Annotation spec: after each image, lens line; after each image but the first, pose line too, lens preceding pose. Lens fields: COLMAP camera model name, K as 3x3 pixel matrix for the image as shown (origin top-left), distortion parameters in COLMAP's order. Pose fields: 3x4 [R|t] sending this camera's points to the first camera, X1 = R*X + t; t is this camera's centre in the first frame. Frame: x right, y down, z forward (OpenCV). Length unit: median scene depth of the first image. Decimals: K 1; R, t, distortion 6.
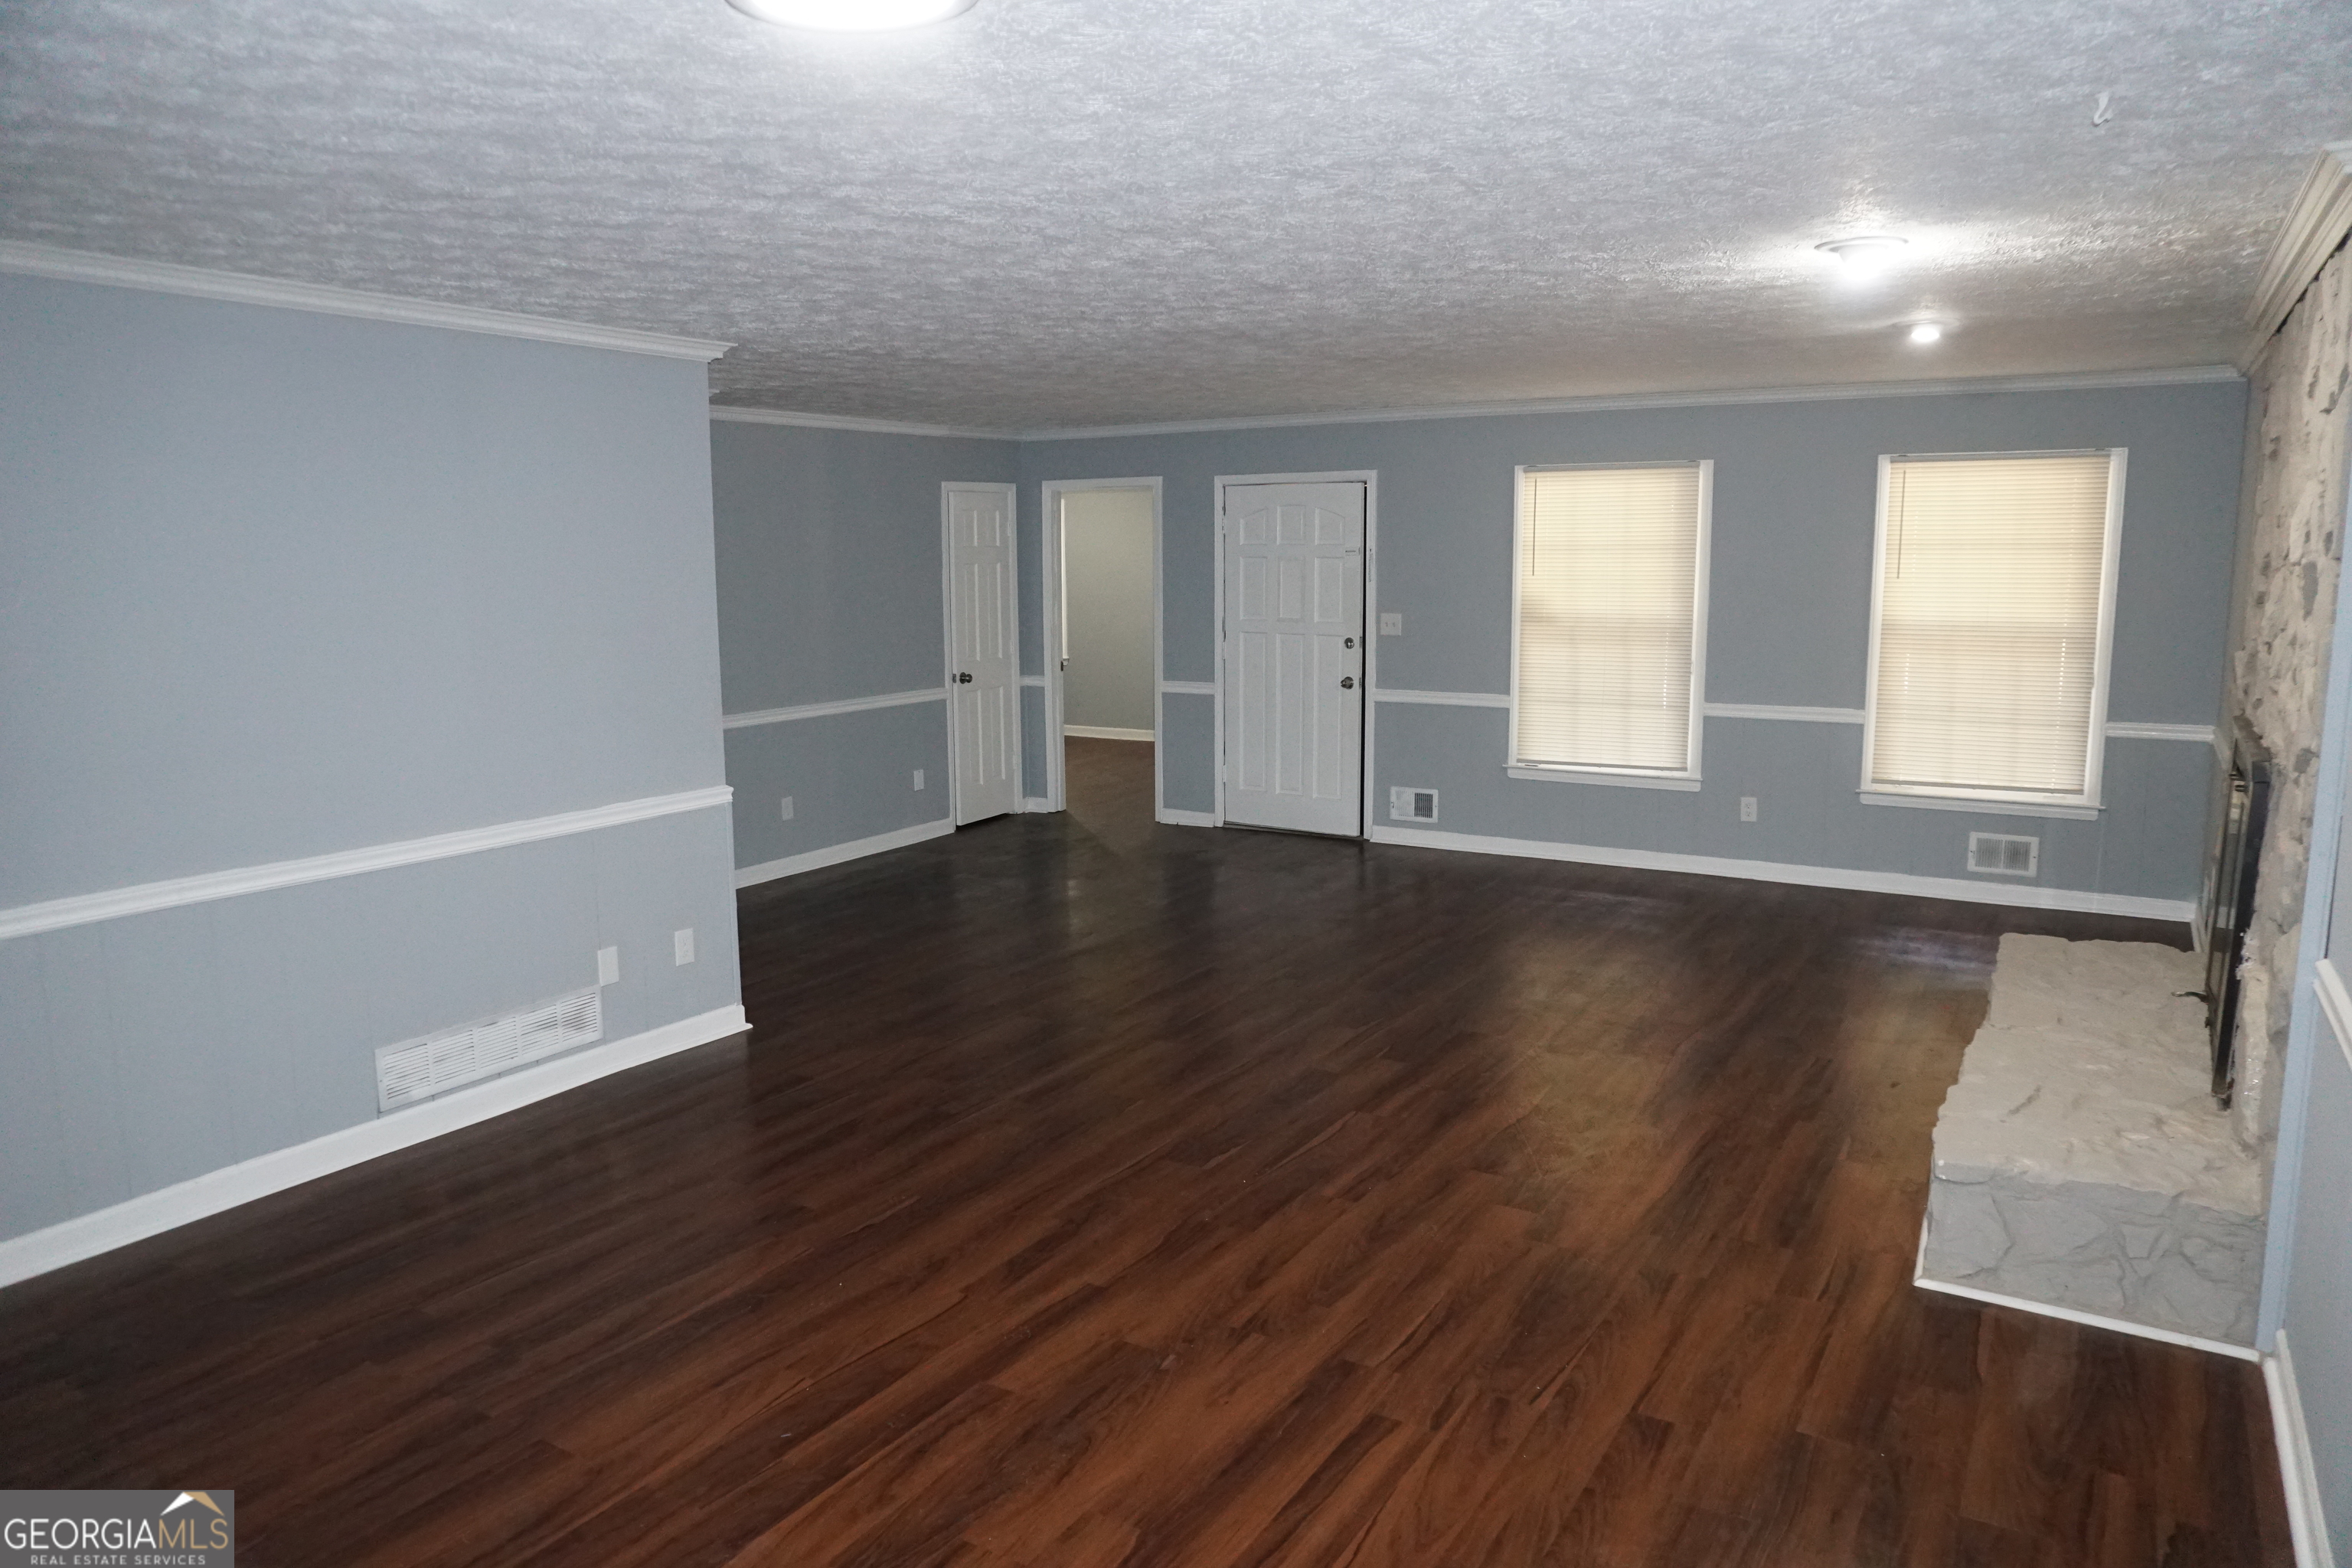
lens RADIAL K [[1576.5, 0, 1164.9], [0, 1576.5, 782.3], [0, 0, 1]] dist [-0.043502, 0.039103]
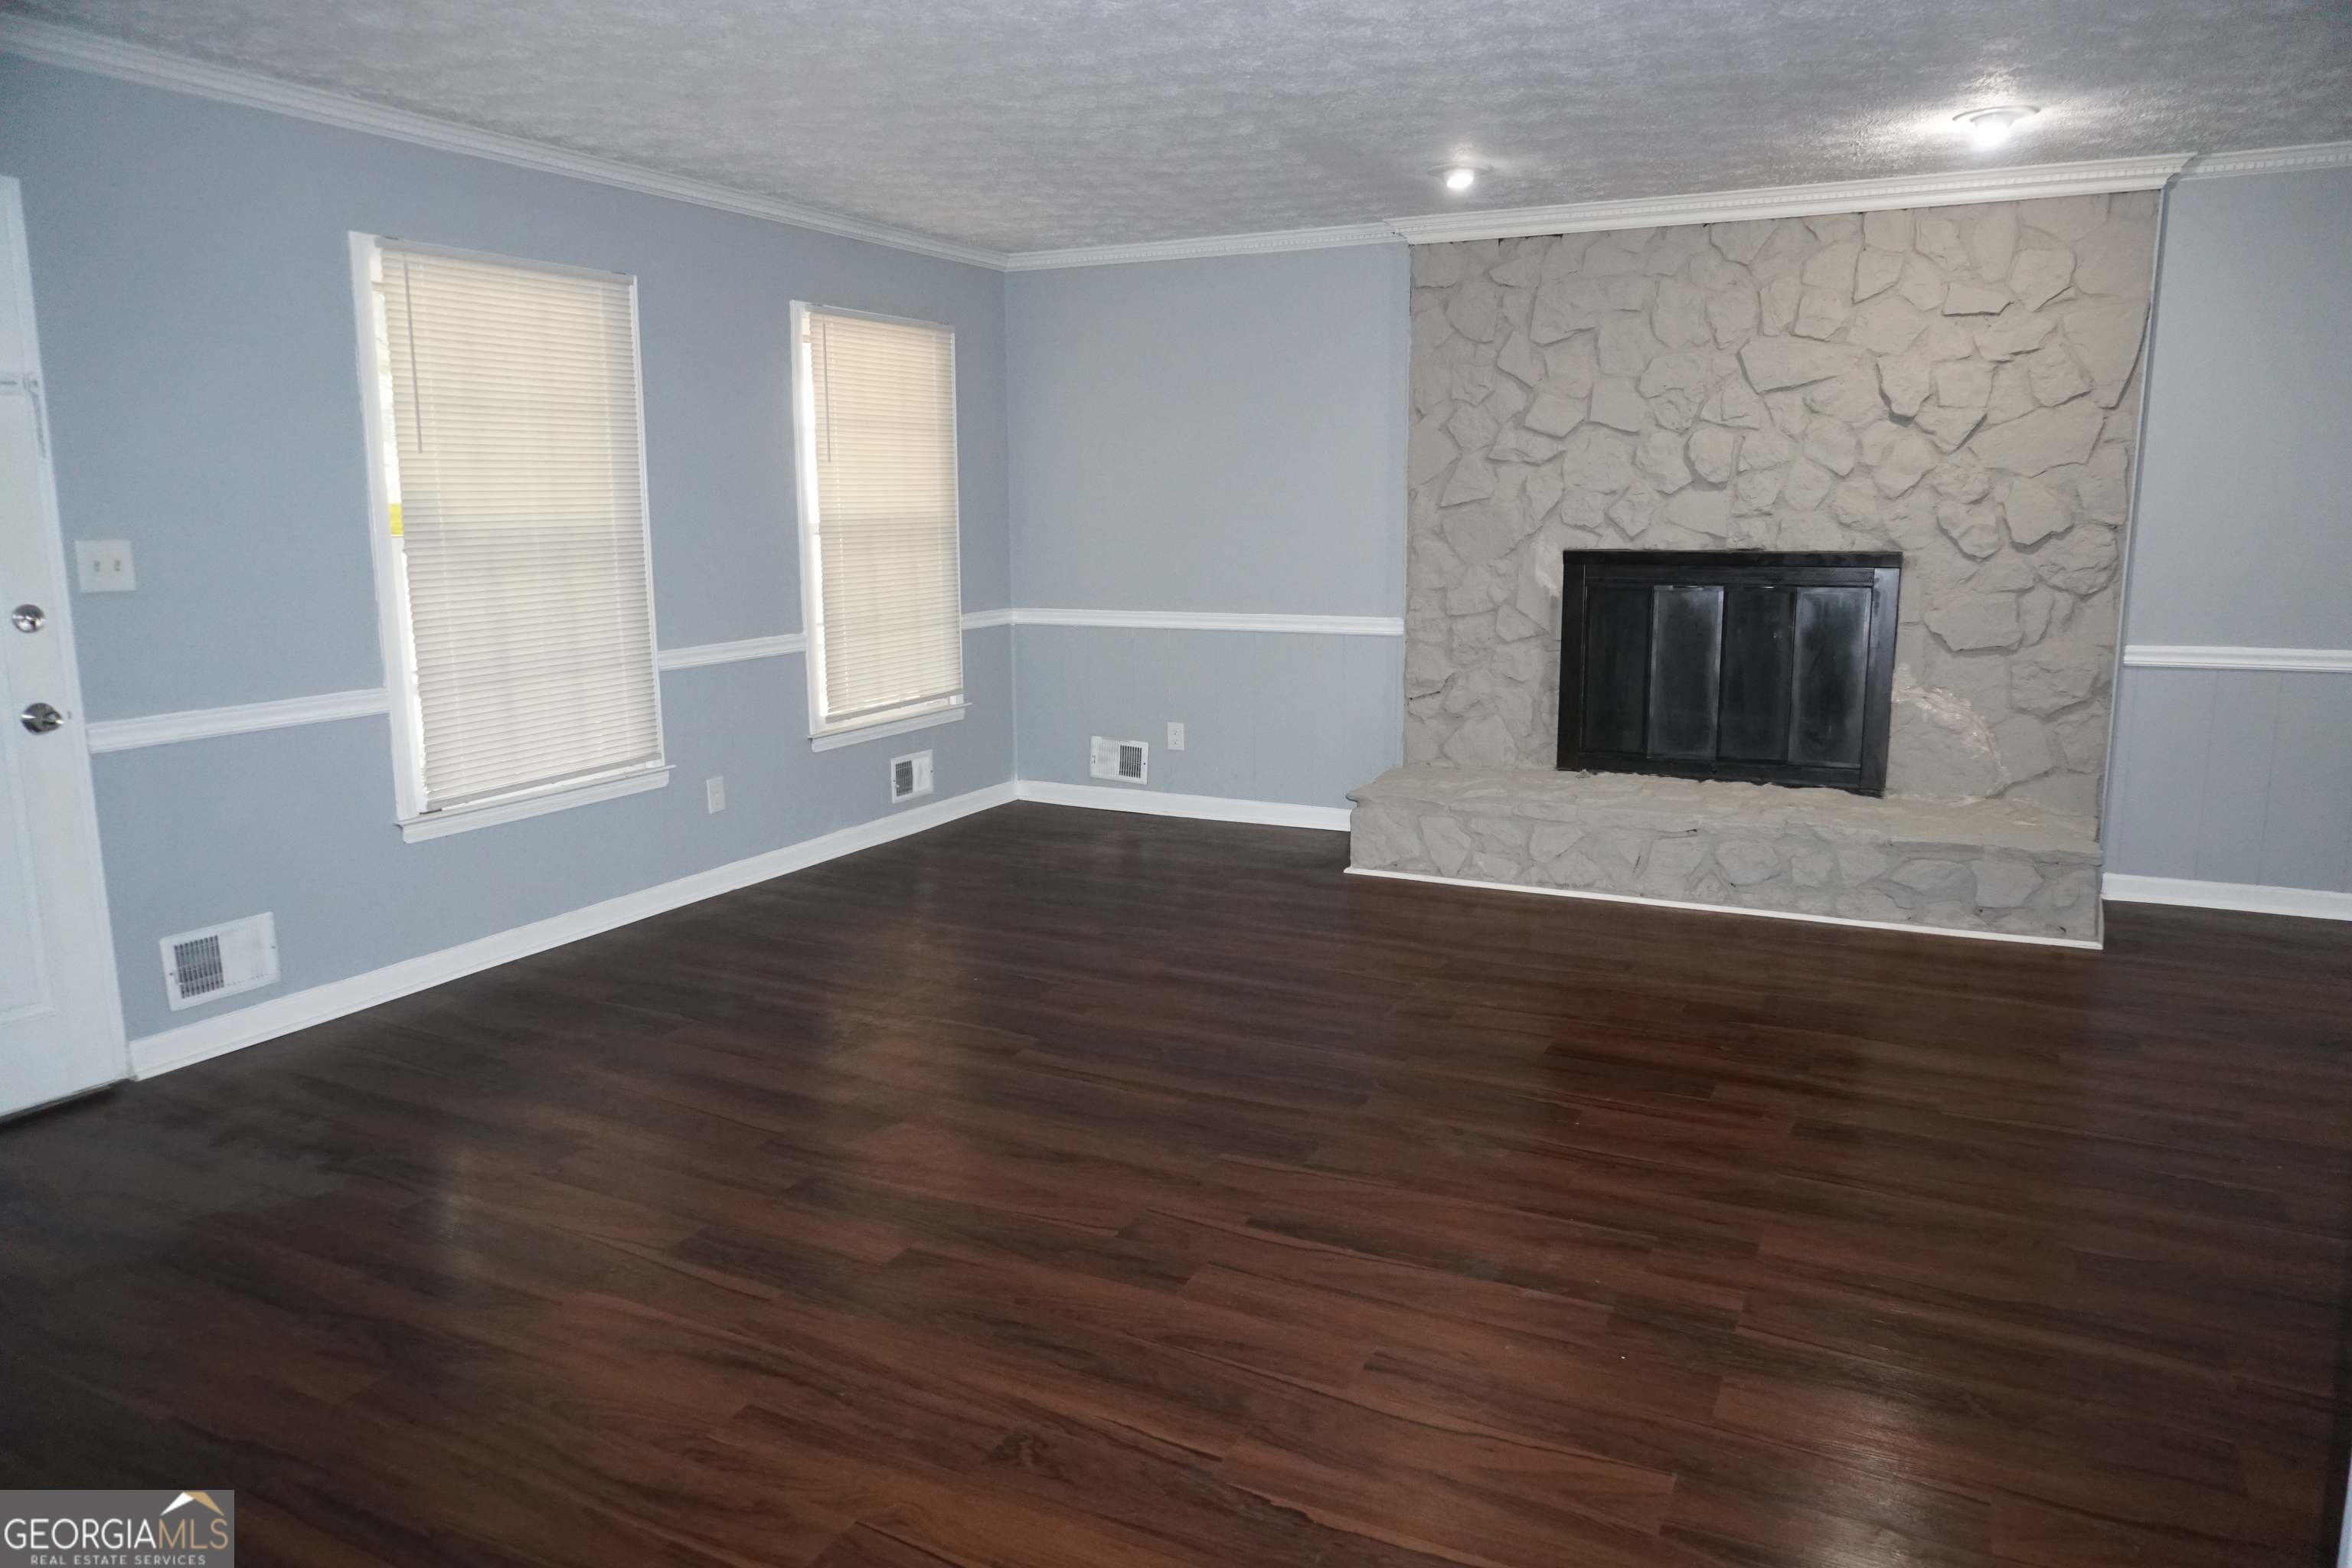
lens RADIAL K [[1576.5, 0, 1164.9], [0, 1576.5, 782.3], [0, 0, 1]] dist [-0.043502, 0.039103]
pose [[-0.089486, -0.166978, 0.981891, -0.341094], [0.158458, 0.970903, 0.179551, -0.083989], [-0.983302, 0.171656, -0.060424, 0.859043]]
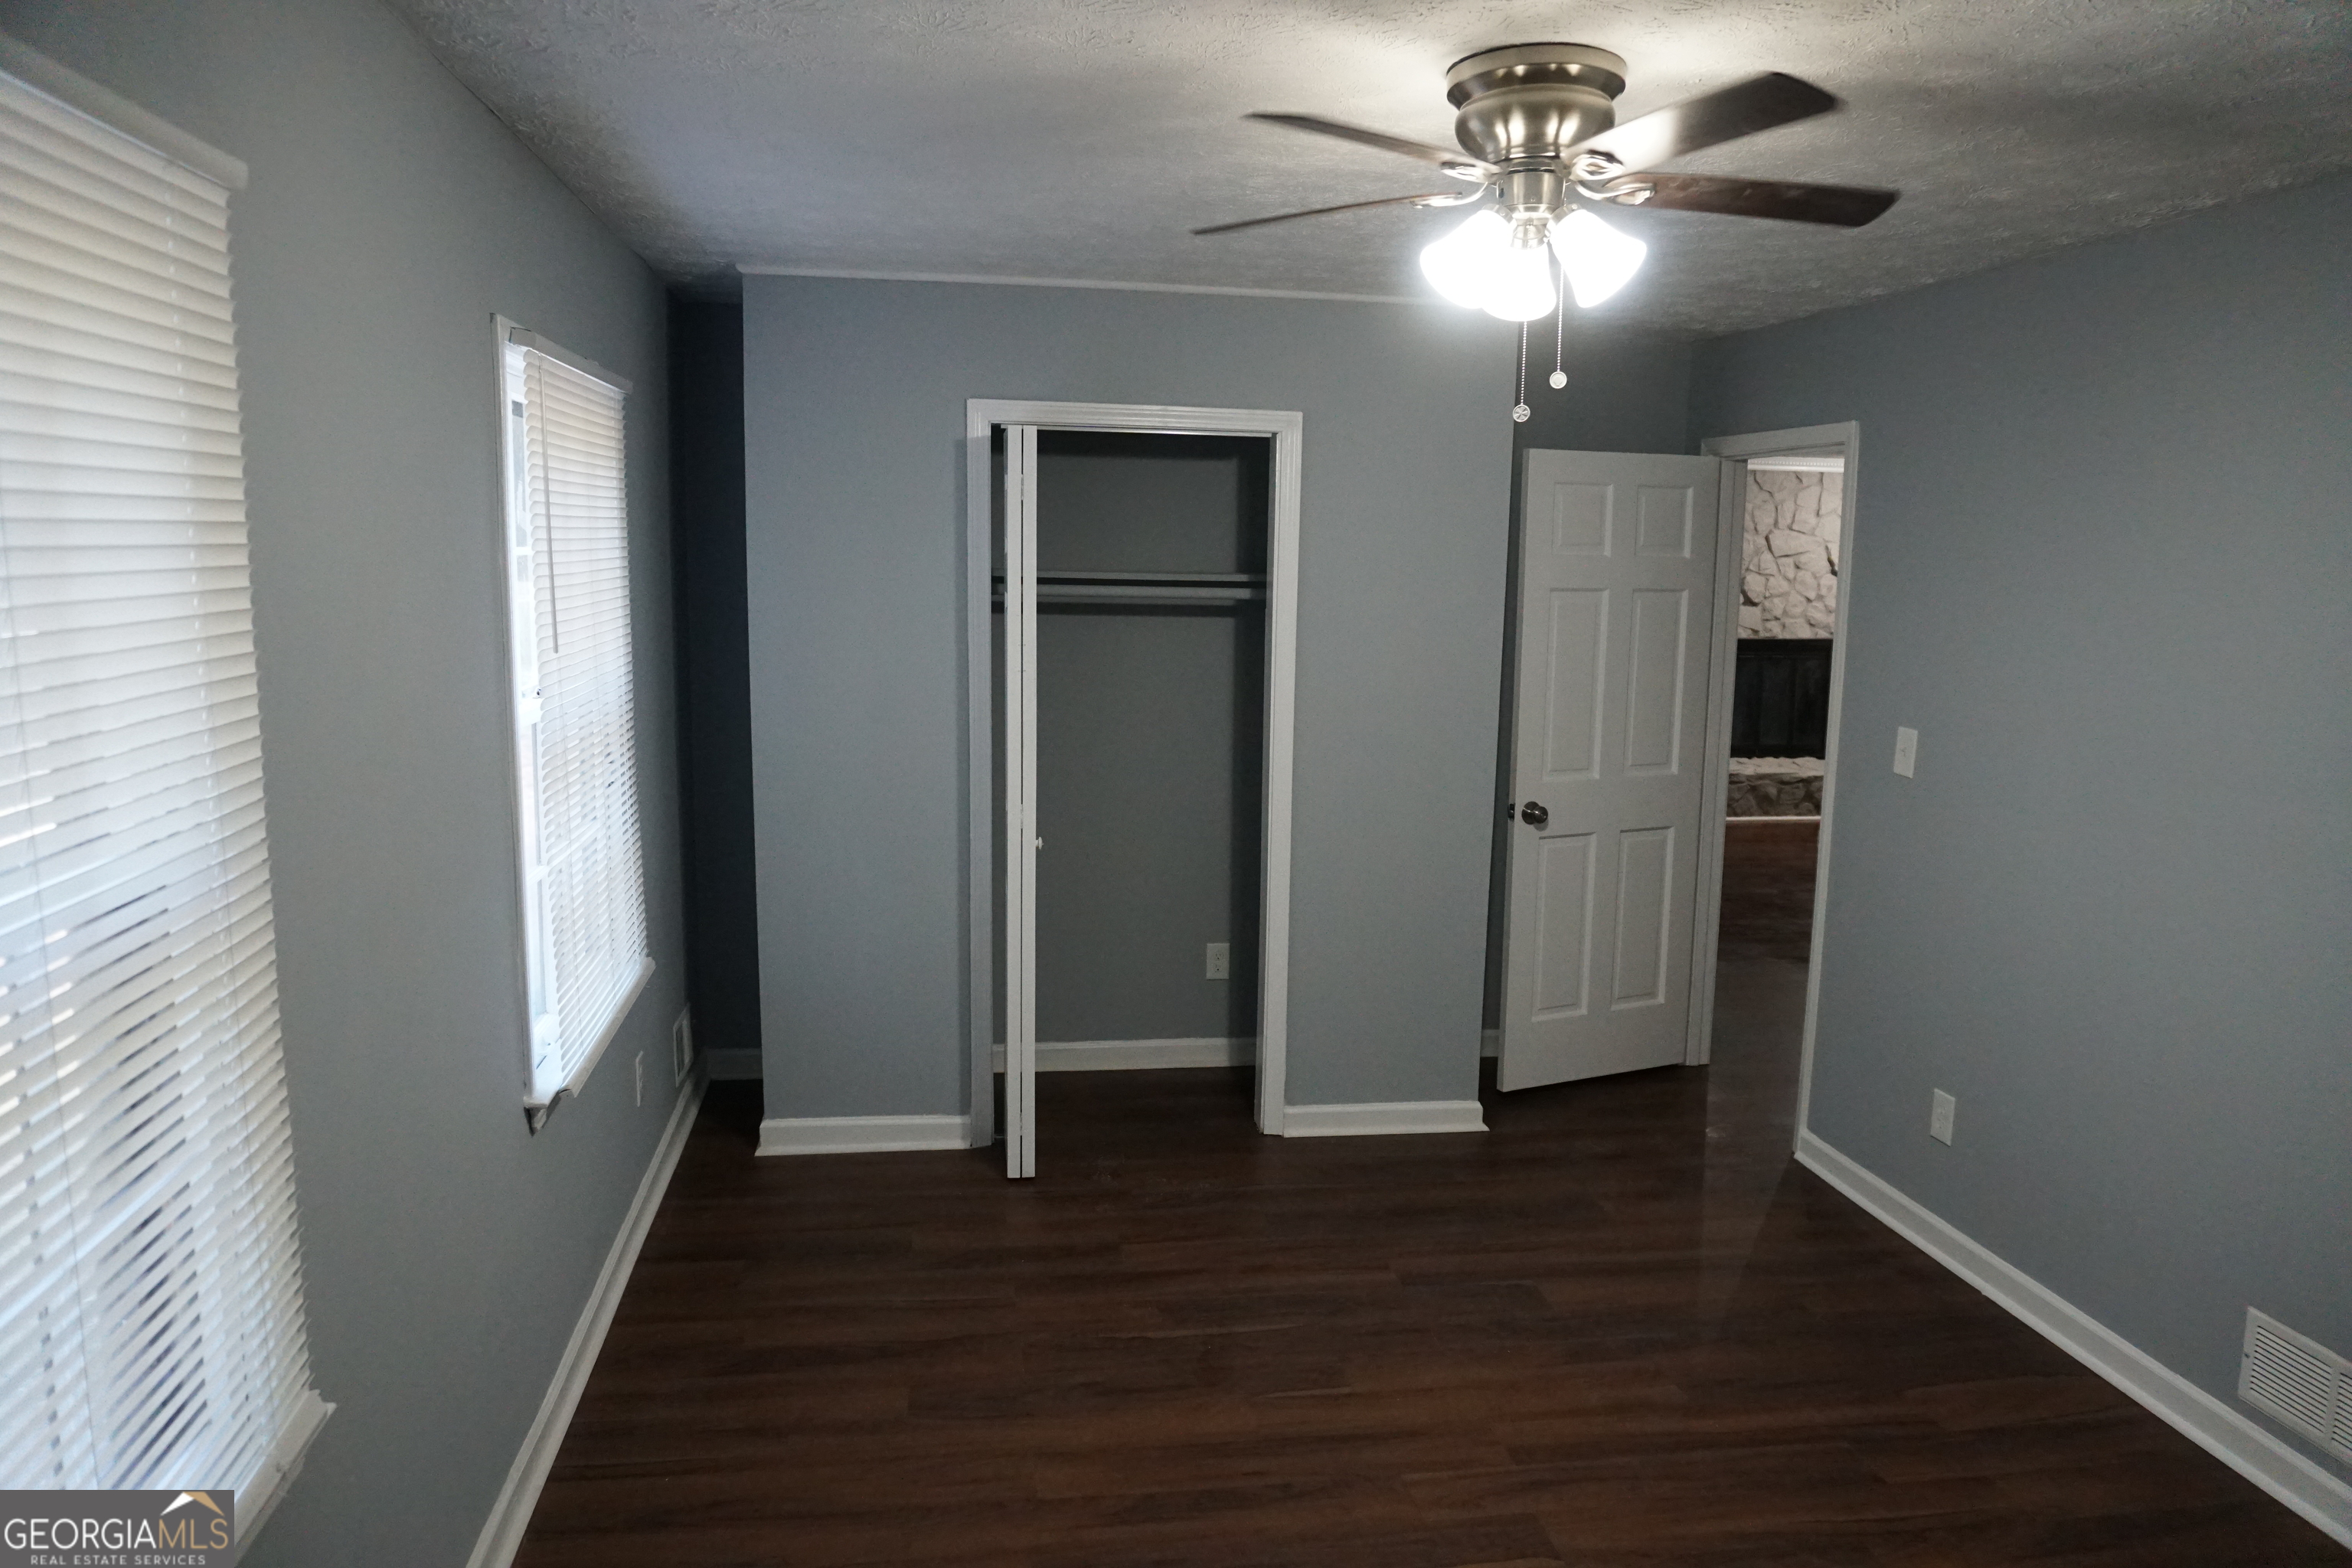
lens RADIAL K [[1576.5, 0, 1164.9], [0, 1576.5, 782.3], [0, 0, 1]] dist [-0.043502, 0.039103]
pose [[-0.642687, -0.107550, 0.758542, -0.366342], [0.106544, 0.967930, 0.227510, -0.268906], [-0.758684, 0.227036, -0.610617, 1.840431]]
